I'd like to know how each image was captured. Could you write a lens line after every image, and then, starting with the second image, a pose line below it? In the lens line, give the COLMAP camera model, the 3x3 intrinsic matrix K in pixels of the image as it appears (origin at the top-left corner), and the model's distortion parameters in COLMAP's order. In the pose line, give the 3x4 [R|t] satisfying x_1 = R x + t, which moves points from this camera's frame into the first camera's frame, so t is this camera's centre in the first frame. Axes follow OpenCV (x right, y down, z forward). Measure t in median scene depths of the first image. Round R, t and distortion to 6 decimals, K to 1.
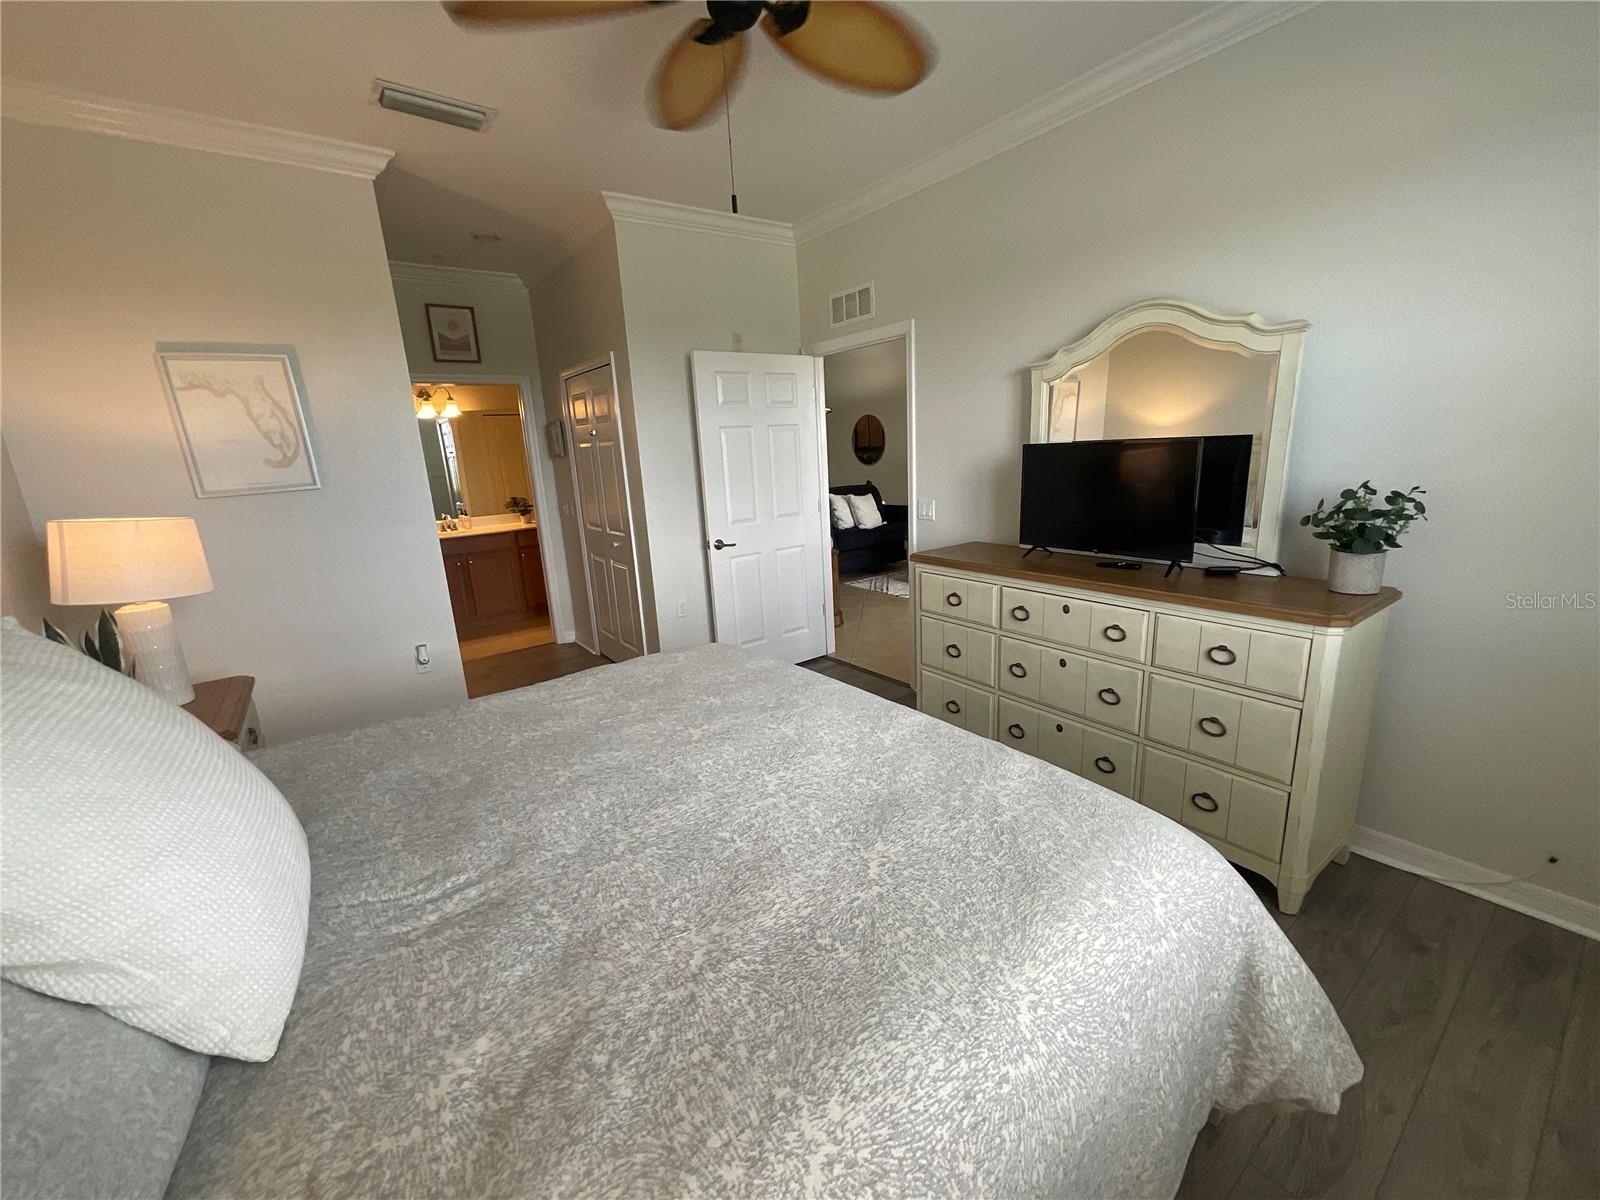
lens RADIAL K [[646.7, 0, 801.4], [0, 646.7, 600.1], [0, 0, 1]] dist [-0.000008, -0.000236]
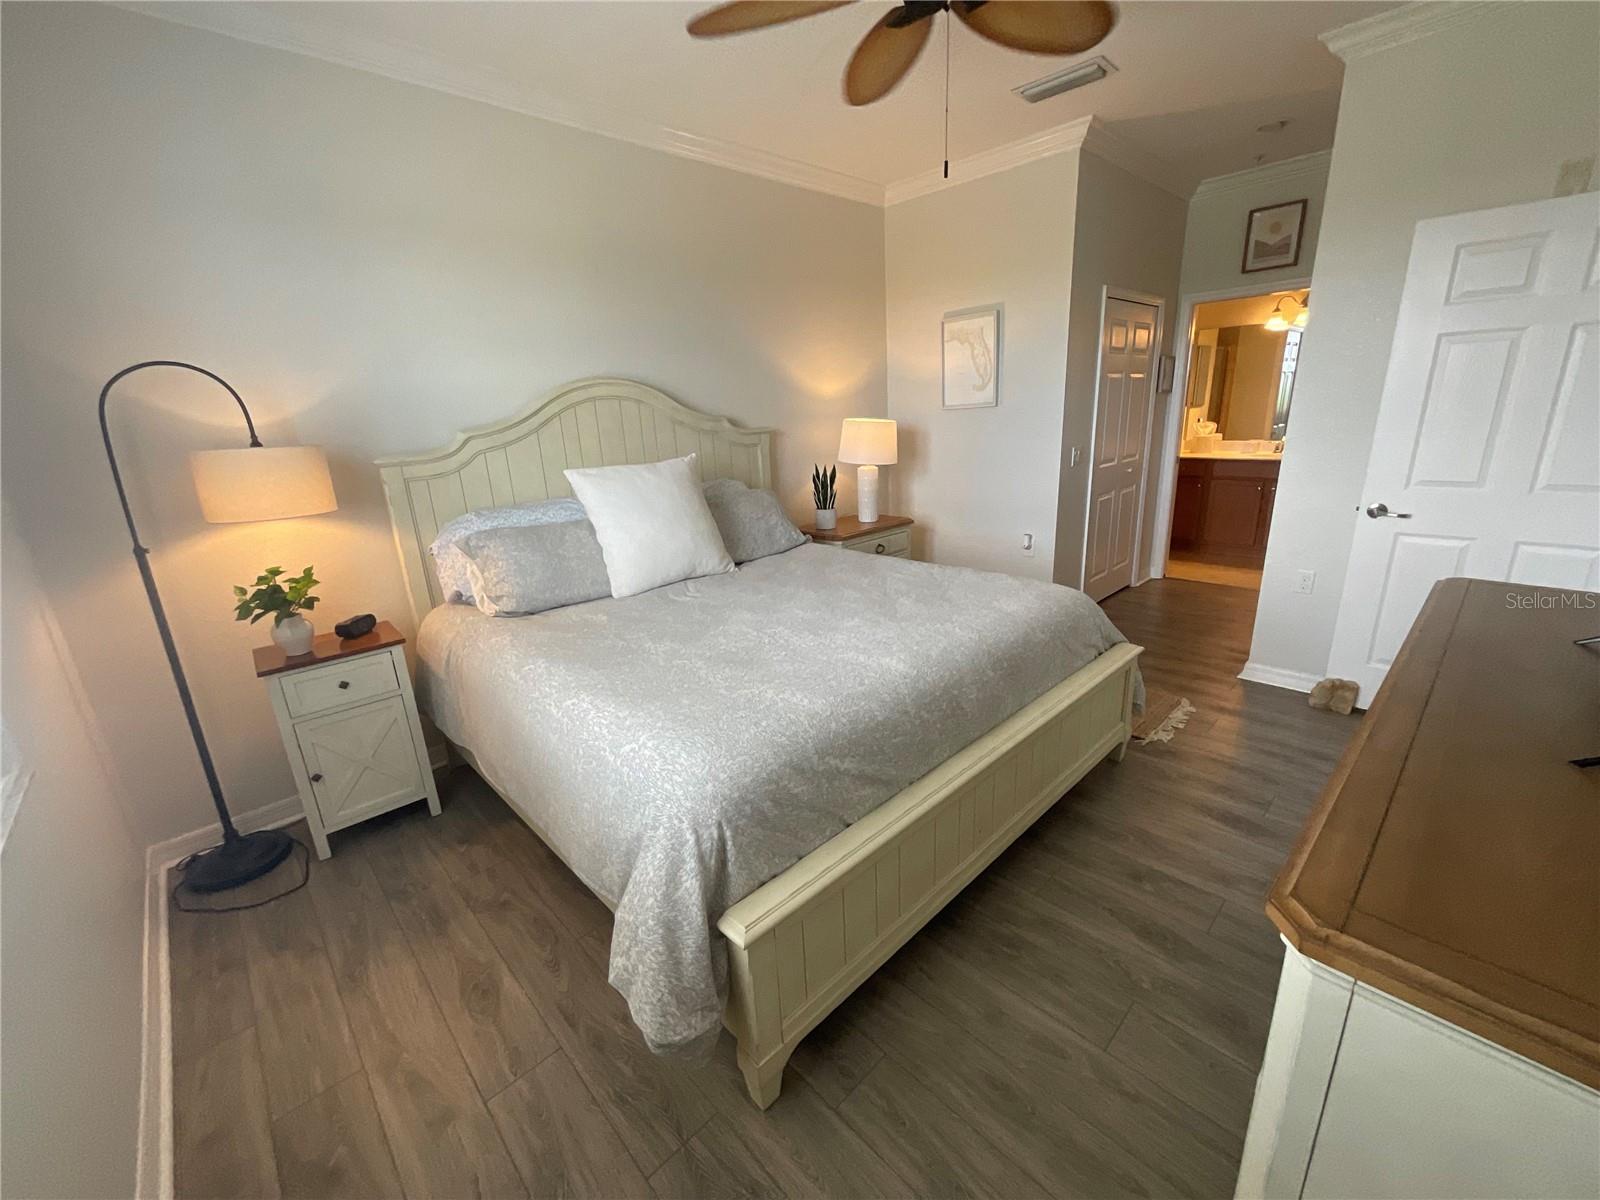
lens RADIAL K [[646.7, 0, 801.4], [0, 646.7, 600.1], [0, 0, 1]] dist [-0.000008, -0.000236]
pose [[0.124644, 0.327656, -0.936539, 0.744757], [-0.187034, 0.934737, 0.302133, -0.137541], [0.974414, 0.137506, 0.177792, 0.432707]]
